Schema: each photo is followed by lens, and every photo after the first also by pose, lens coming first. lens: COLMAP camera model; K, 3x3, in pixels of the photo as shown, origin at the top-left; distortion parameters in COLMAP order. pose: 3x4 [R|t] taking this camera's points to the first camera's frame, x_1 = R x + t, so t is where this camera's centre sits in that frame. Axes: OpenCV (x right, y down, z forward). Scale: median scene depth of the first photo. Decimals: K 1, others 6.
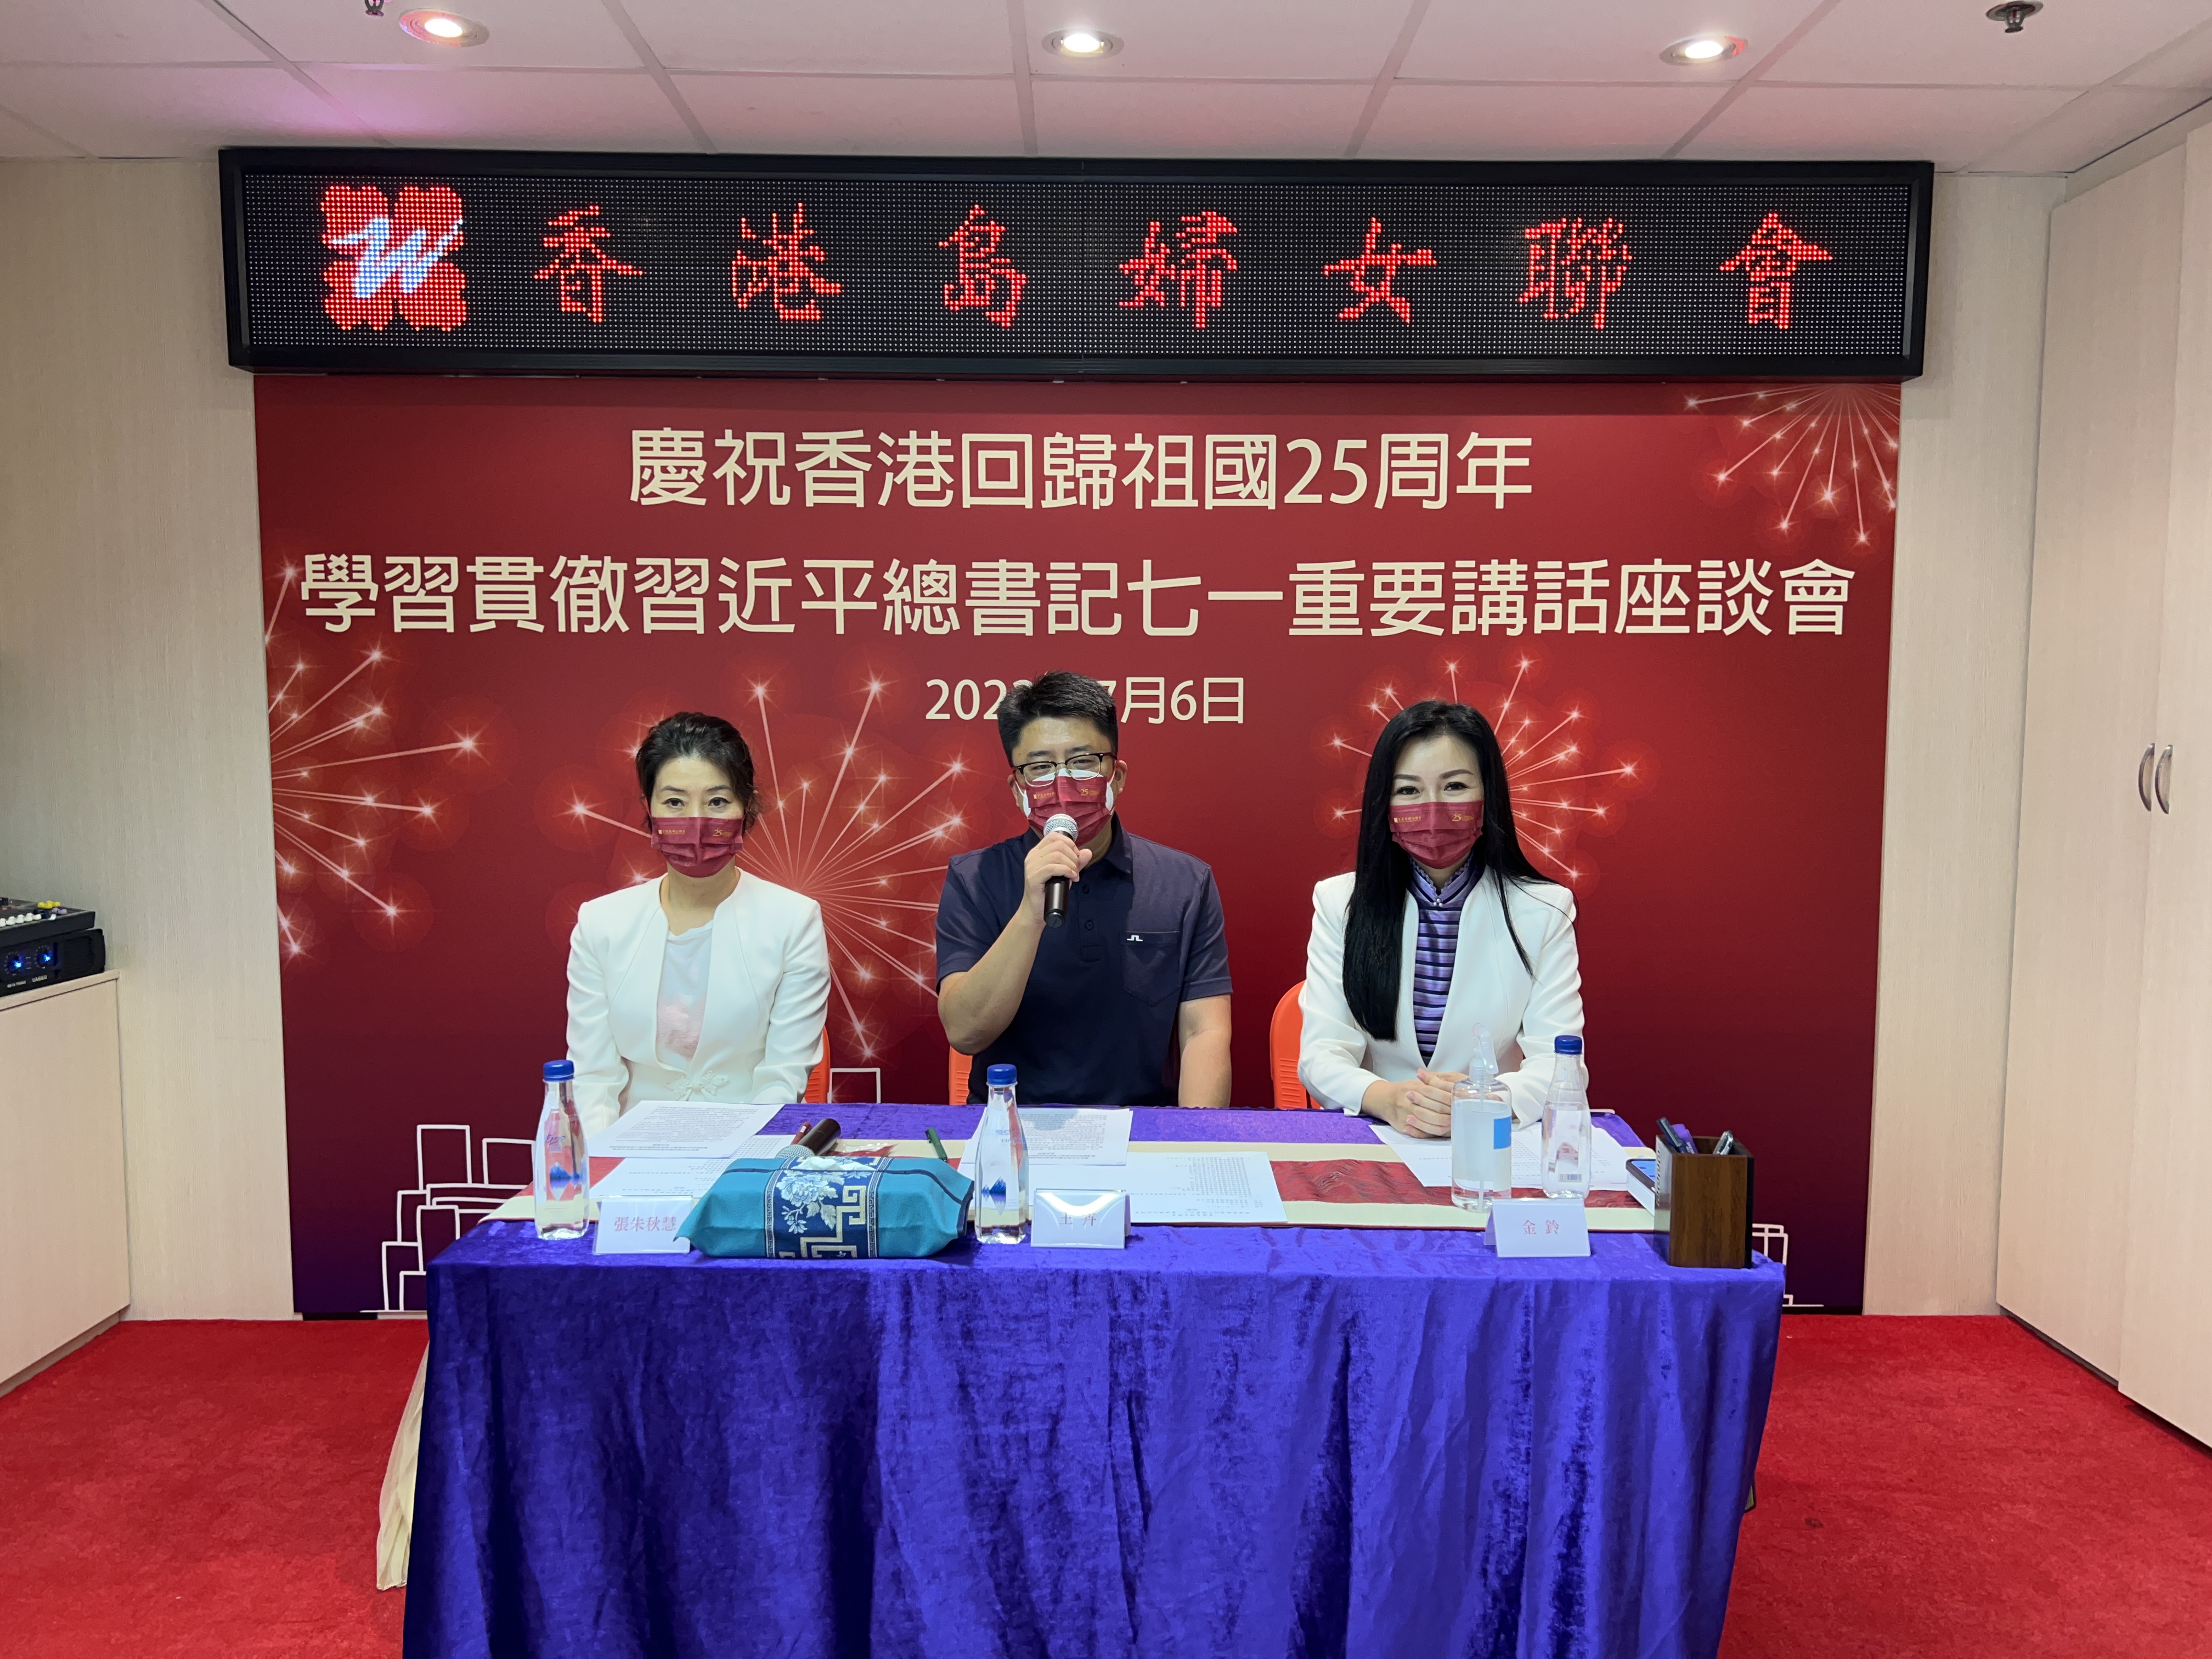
lens RADIAL K [[1688.1, 0, 1122.2], [0, 1688.1, 849.1], [0, 0, 1]] dist [0.125301, -0.000883]
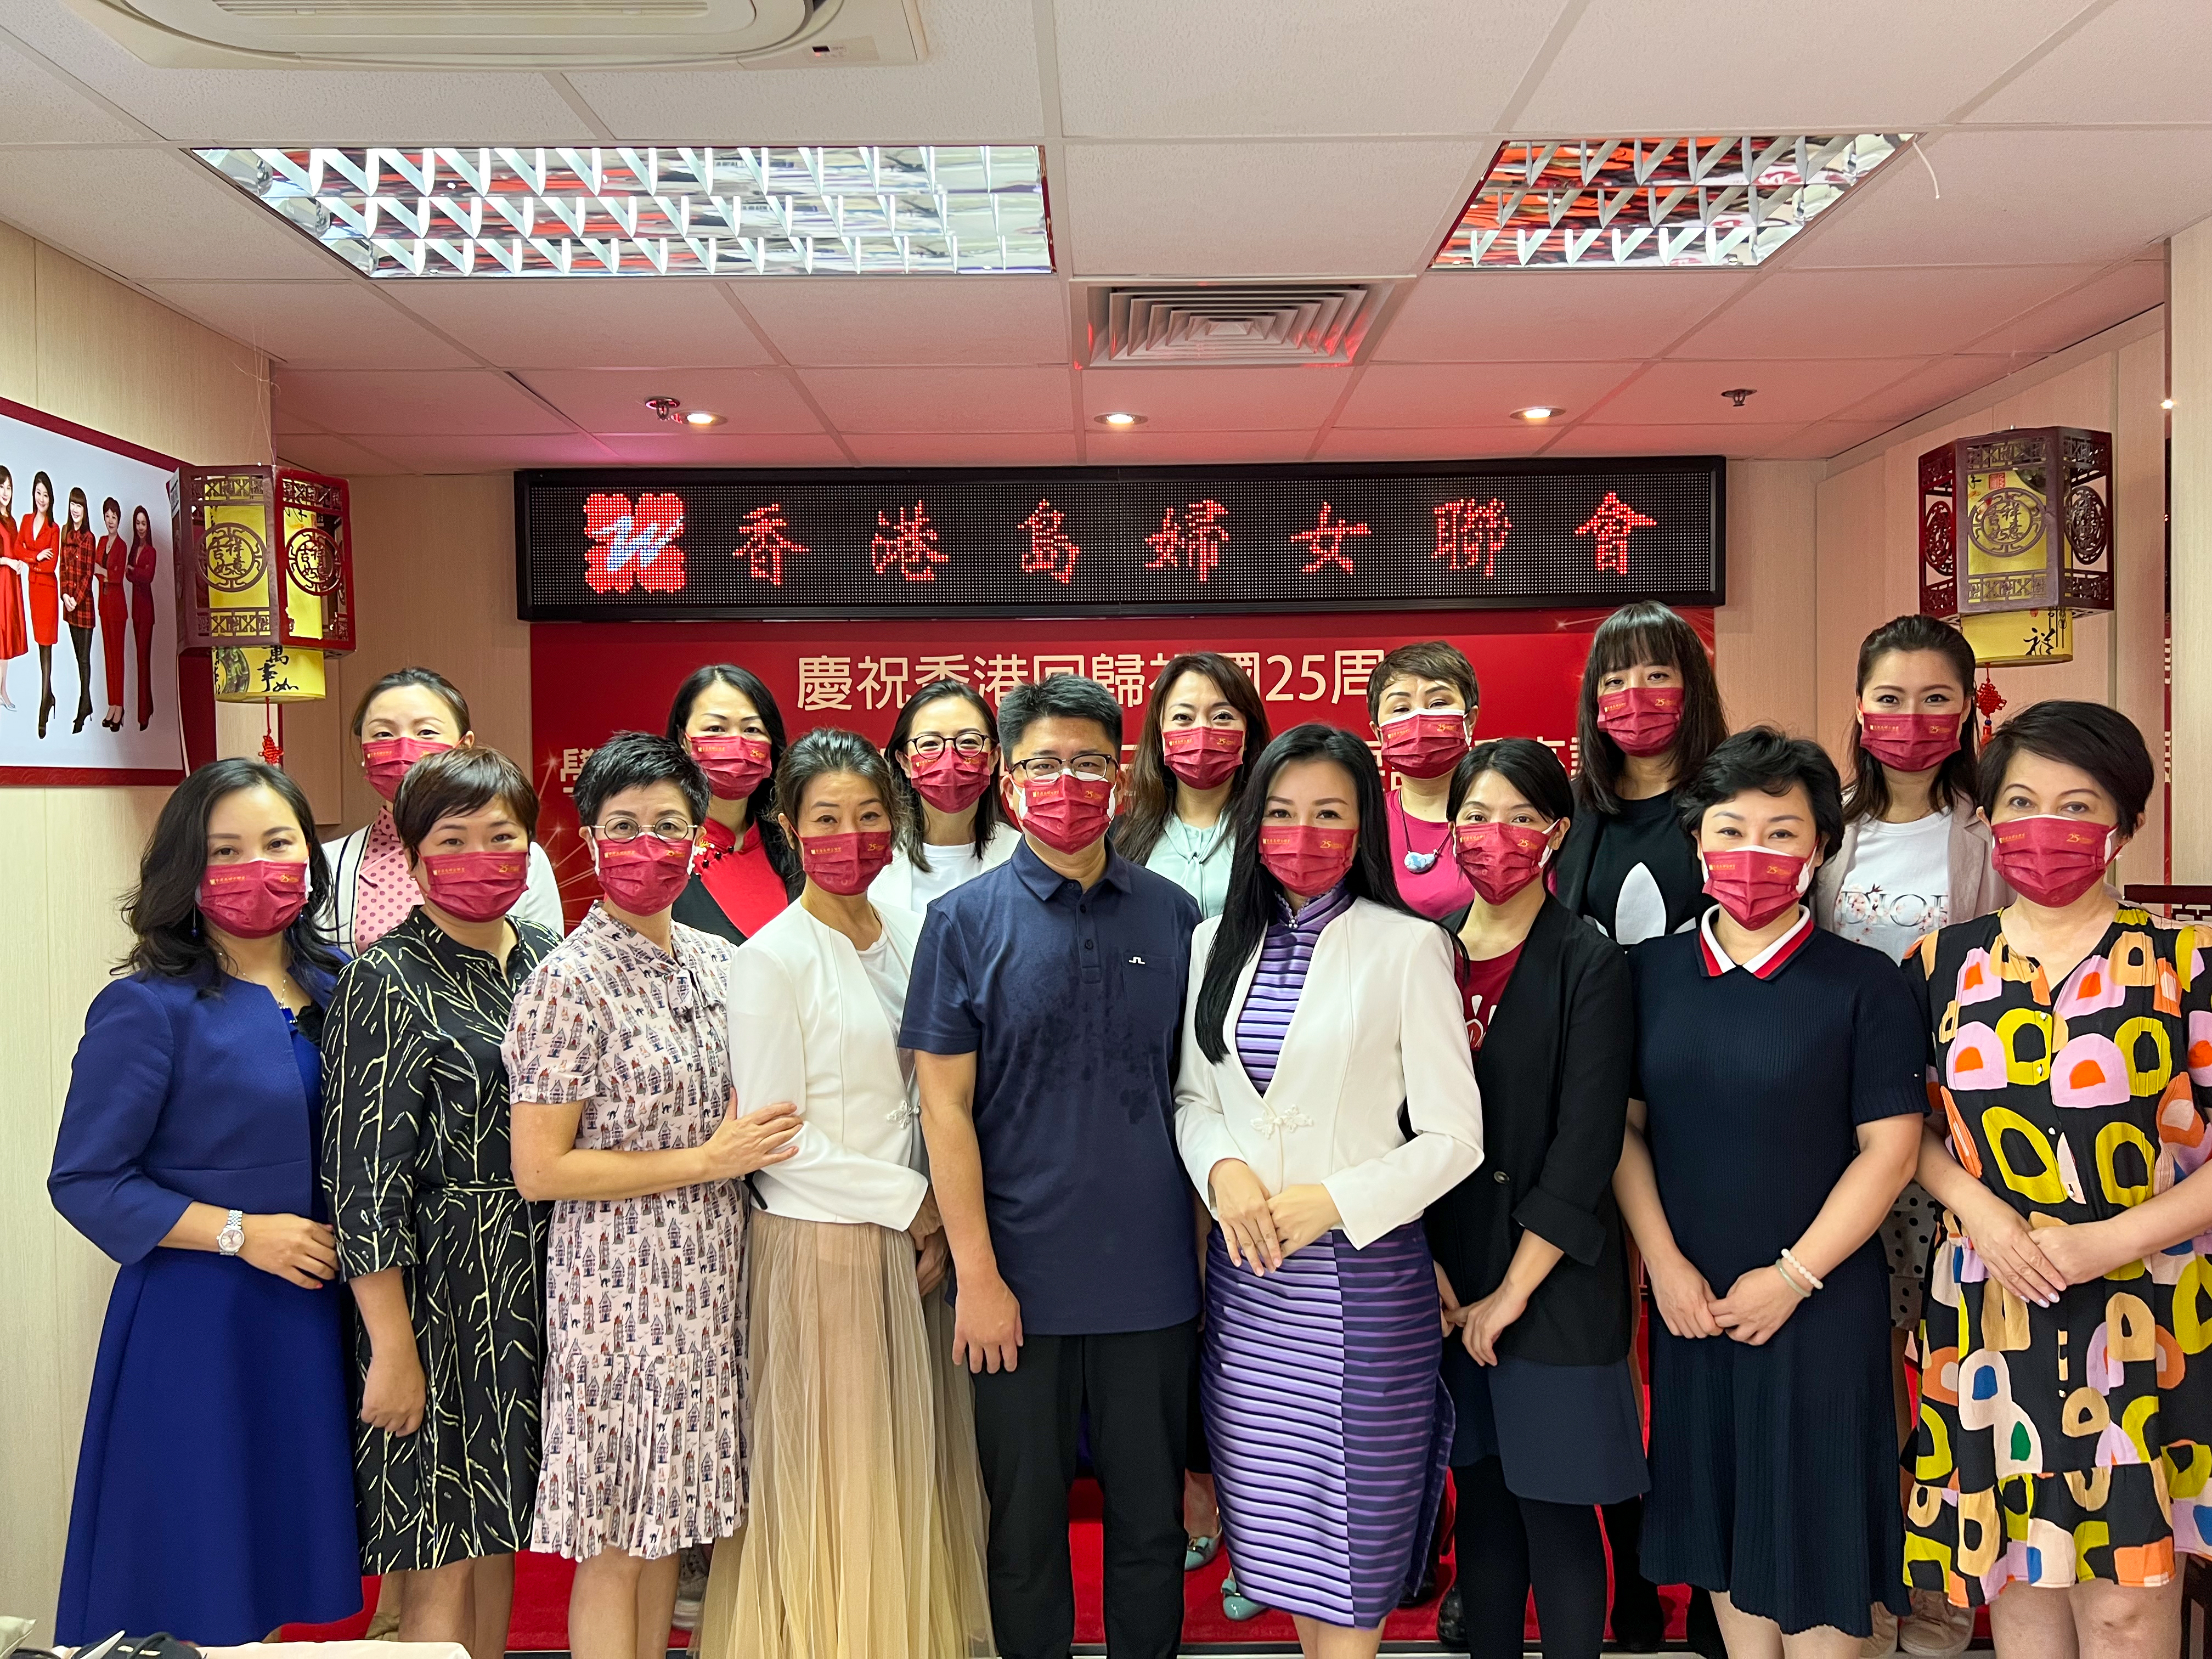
lens RADIAL K [[1688.1, 0, 1117.2], [0, 1688.1, 837.2], [0, 0, 1]] dist [0.125301, -0.000883]
pose [[0.999818, -0.012589, -0.014320, -0.007671], [0.011619, 0.997759, -0.065892, -0.003422], [0.015118, 0.065714, 0.997724, -0.371644]]
